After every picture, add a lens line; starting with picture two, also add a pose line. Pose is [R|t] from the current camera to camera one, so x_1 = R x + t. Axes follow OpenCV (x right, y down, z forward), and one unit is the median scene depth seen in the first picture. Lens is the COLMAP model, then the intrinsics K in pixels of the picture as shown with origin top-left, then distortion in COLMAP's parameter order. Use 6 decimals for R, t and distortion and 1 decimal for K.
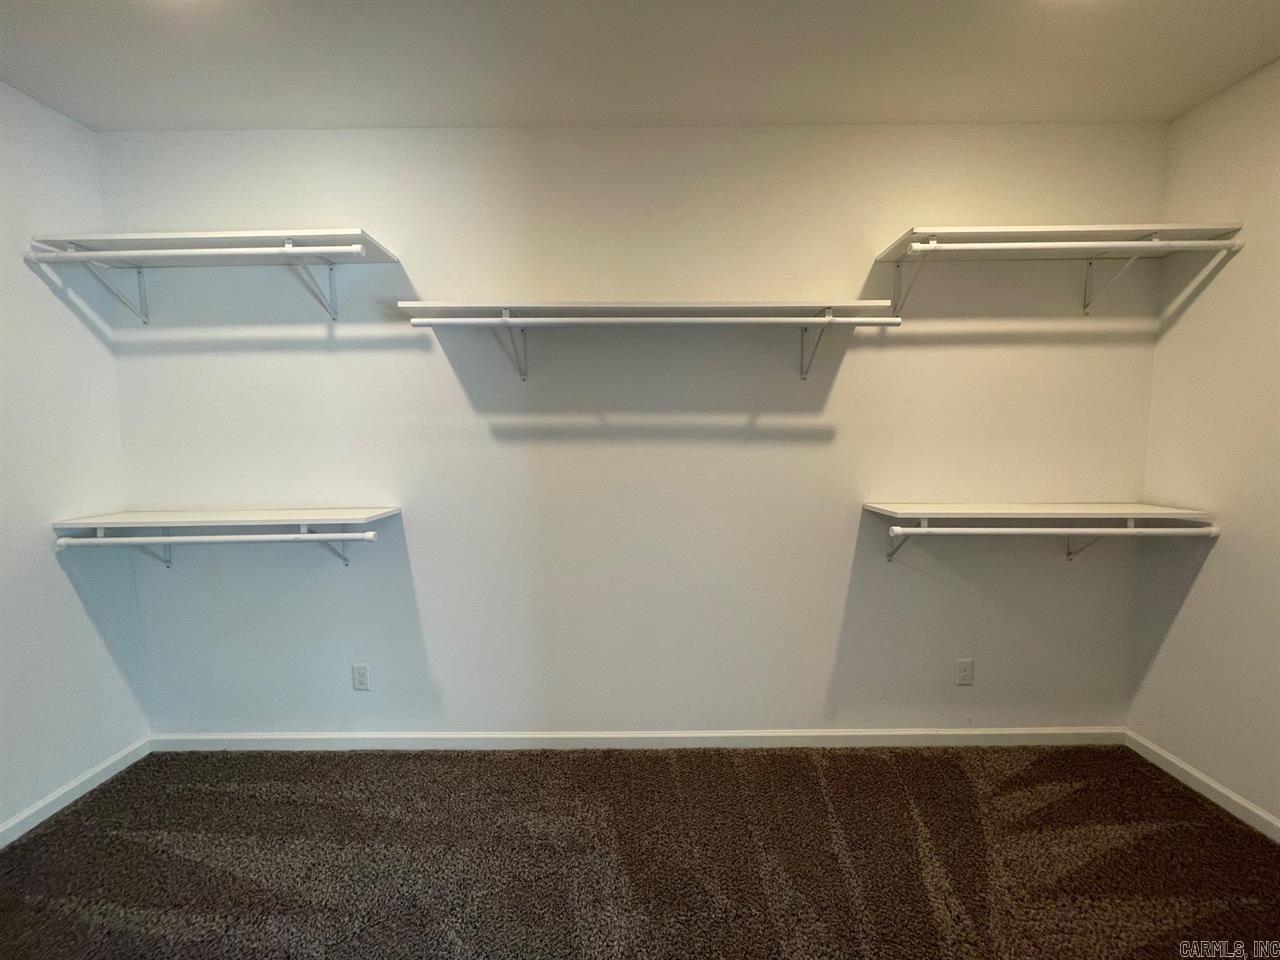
lens RADIAL K [[522.0, 0, 641.7], [0, 522.0, 481.4], [0, 0, 1]] dist [0.001116, 0.001338]
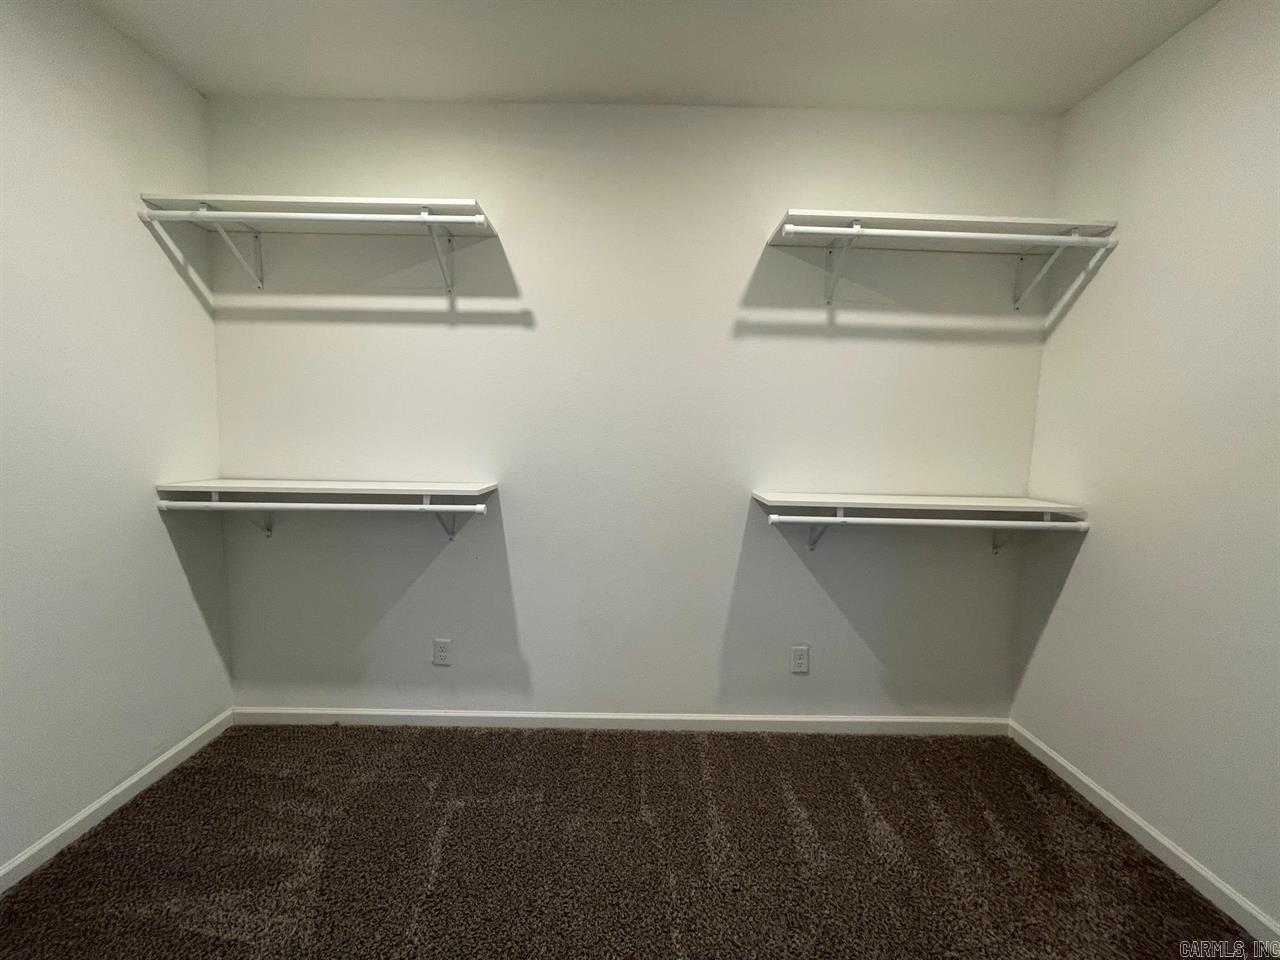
lens RADIAL K [[522.0, 0, 635.4], [0, 522.0, 472.5], [0, 0, 1]] dist [0.001116, 0.001338]
pose [[0.999560, 0.026887, 0.012490, 0.207007], [-0.027058, 0.999540, 0.013704, 0.000084], [-0.012116, -0.014036, 0.999828, 0.003065]]
